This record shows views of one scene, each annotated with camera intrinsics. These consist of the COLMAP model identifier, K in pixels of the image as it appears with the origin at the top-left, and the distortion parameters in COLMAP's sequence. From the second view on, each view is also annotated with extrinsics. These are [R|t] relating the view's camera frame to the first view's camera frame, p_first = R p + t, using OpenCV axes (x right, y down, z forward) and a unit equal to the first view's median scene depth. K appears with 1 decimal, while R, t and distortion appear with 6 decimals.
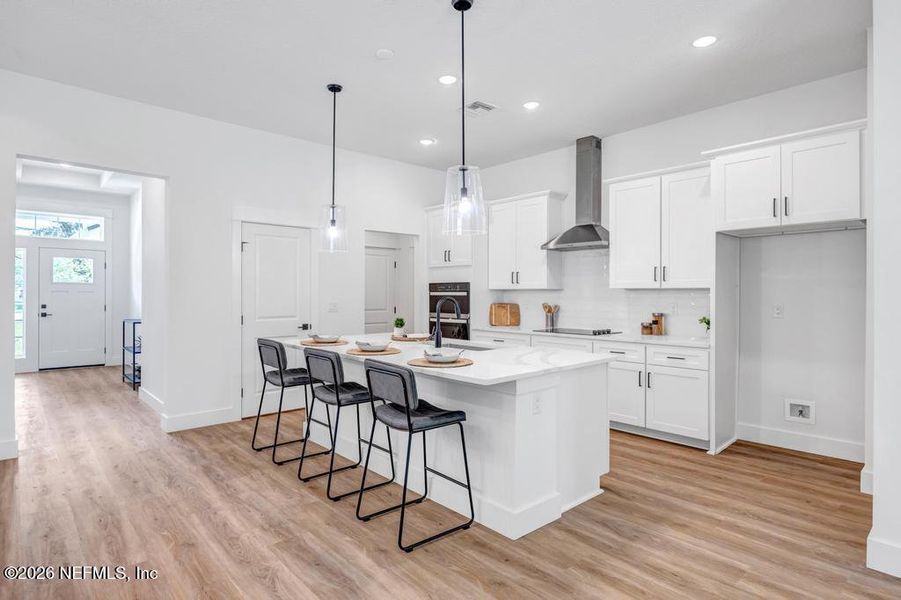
lens RADIAL K [[483.5, 0, 444.8], [0, 483.5, 293.8], [0, 0, 1]] dist [-0.002718, -0.000524]
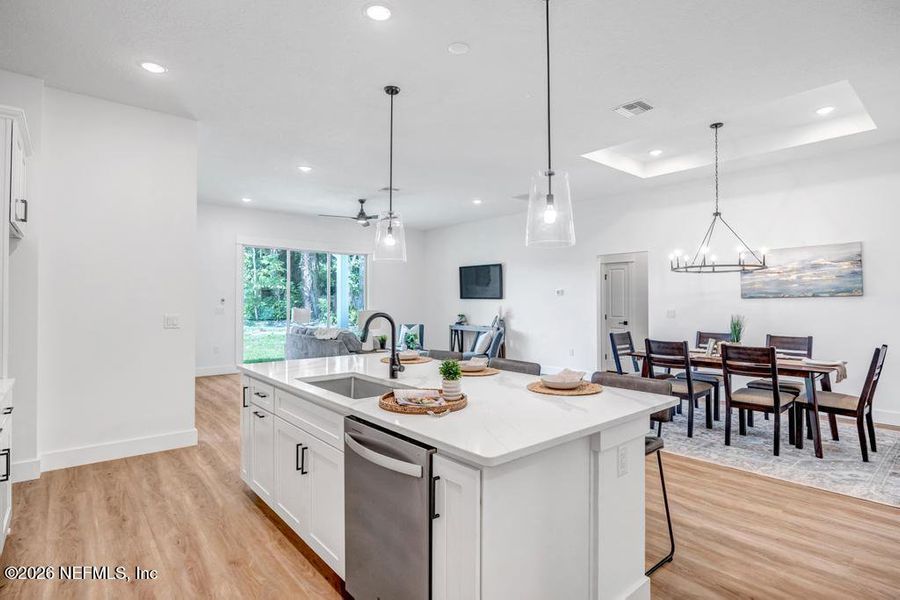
lens RADIAL K [[456.6, 0, 449.2], [0, 456.6, 297.5], [0, 0, 1]] dist [0.001126, -0.000509]
pose [[-0.999413, -0.001298, 0.034240, -0.107220], [-0.001541, 0.999974, -0.007060, -0.010108], [-0.034230, -0.007108, -0.999389, 1.458422]]
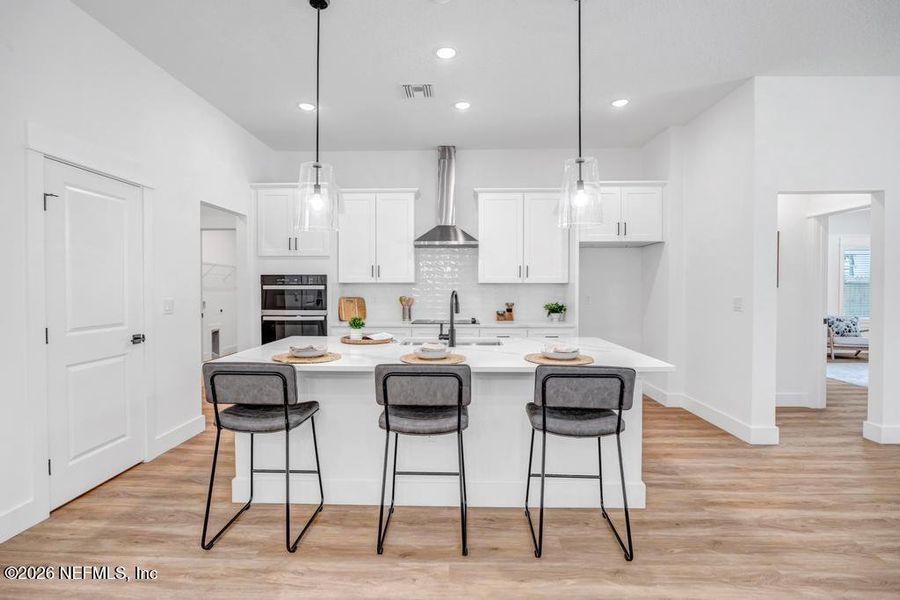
lens RADIAL K [[429.2, 0, 448.3], [0, 429.2, 296.8], [0, 0, 1]] dist [-0.019847, 0.000179]
pose [[0.688967, -0.016256, 0.724611, -0.506002], [0.000778, 0.999764, 0.021689, 0.000080], [-0.724793, -0.014380, 0.688817, 0.382898]]
